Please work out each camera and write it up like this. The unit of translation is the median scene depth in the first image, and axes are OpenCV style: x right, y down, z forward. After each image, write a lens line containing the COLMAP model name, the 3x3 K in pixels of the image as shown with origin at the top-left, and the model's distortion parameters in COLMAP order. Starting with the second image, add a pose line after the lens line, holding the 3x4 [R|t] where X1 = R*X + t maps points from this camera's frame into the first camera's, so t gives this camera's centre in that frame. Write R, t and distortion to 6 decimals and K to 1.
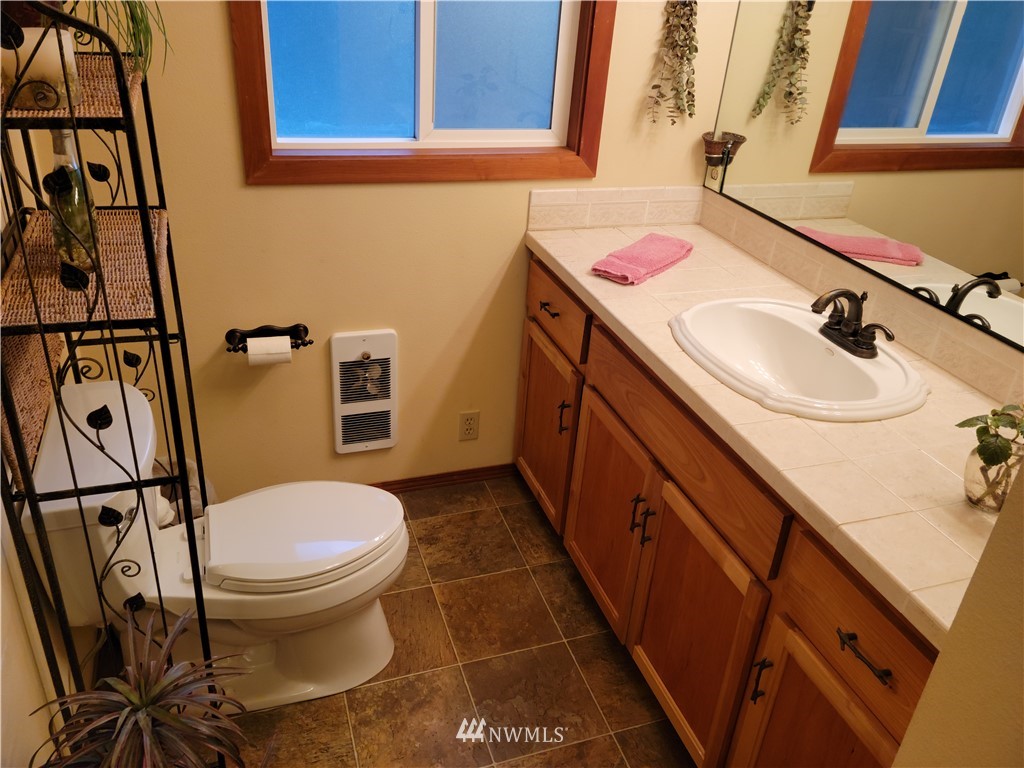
lens RADIAL K [[808.4, 0, 515.3], [0, 808.4, 373.7], [0, 0, 1]] dist [0.097199, -0.101789]
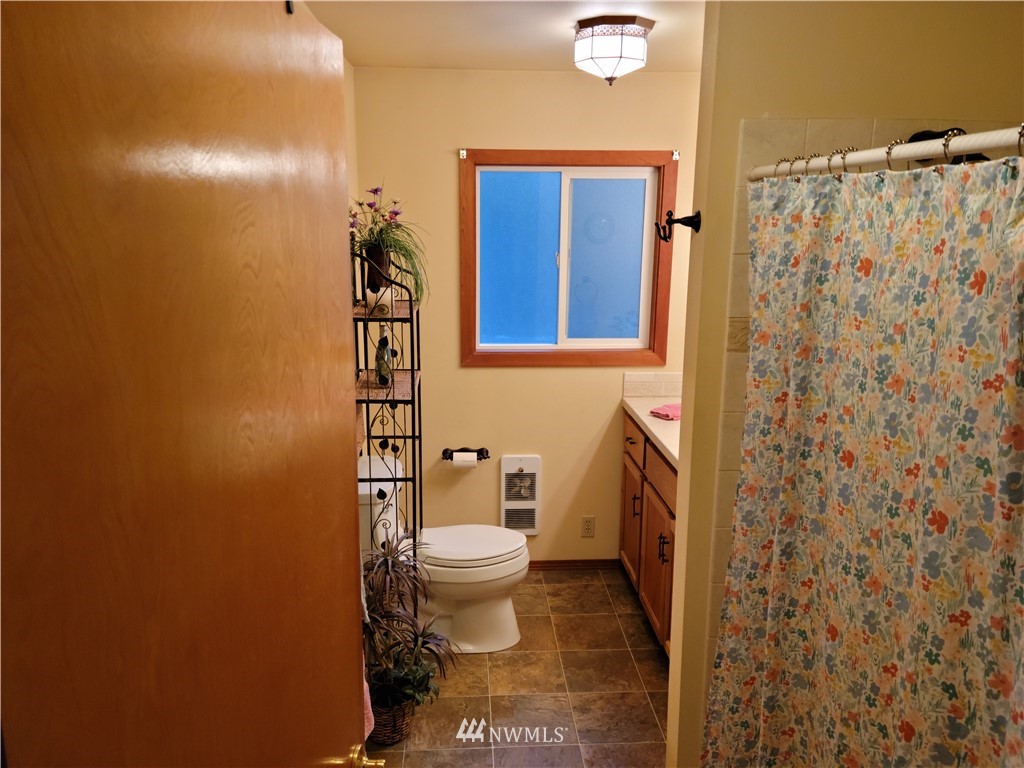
lens RADIAL K [[808.4, 0, 514.3], [0, 808.4, 381.7], [0, 0, 1]] dist [0.097199, -0.101789]
pose [[0.961927, -0.005580, -0.273251, 0.263790], [-0.074513, 0.956564, -0.281839, 0.283368], [0.262954, 0.291469, 0.919729, -0.589845]]
